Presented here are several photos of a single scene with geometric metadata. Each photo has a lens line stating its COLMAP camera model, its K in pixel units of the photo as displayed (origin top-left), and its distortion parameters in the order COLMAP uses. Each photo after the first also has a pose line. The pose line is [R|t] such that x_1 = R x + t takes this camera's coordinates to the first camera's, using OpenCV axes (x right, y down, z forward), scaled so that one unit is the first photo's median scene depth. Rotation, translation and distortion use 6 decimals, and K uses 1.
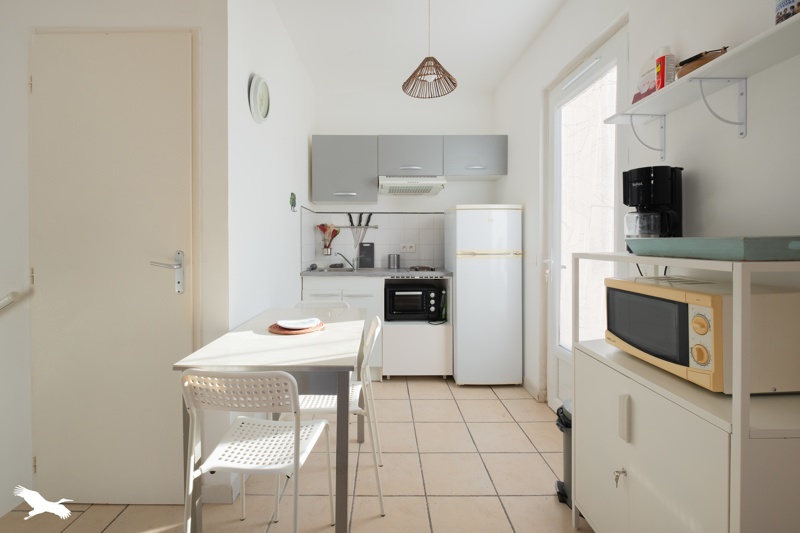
lens RADIAL K [[361.9, 0, 385.7], [0, 361.9, 232.0], [0, 0, 1]] dist [-0.000262, 0.000047]
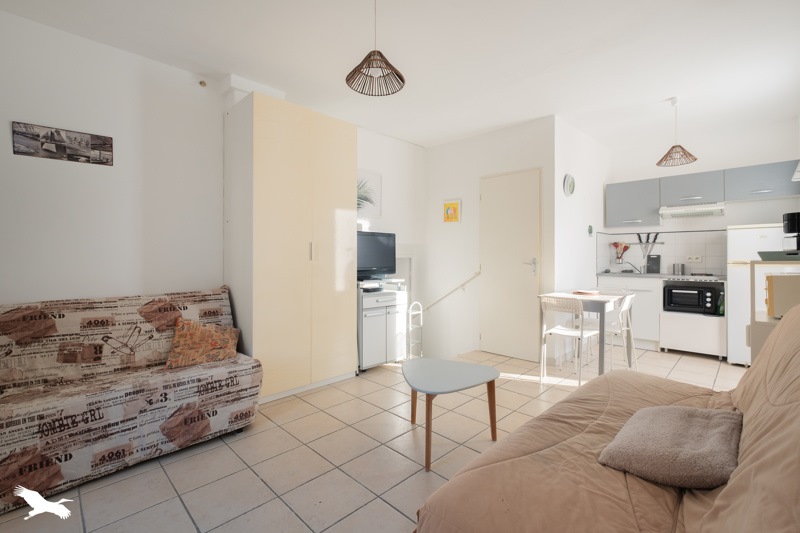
lens RADIAL K [[365.8, 0, 383.7], [0, 365.8, 264.5], [0, 0, 1]] dist [0.000387, -0.000072]
pose [[0.688723, 0.016885, -0.724828, 0.278162], [0.021524, 0.998812, 0.043720, -0.018541], [0.724705, -0.045713, 0.687541, -0.766224]]
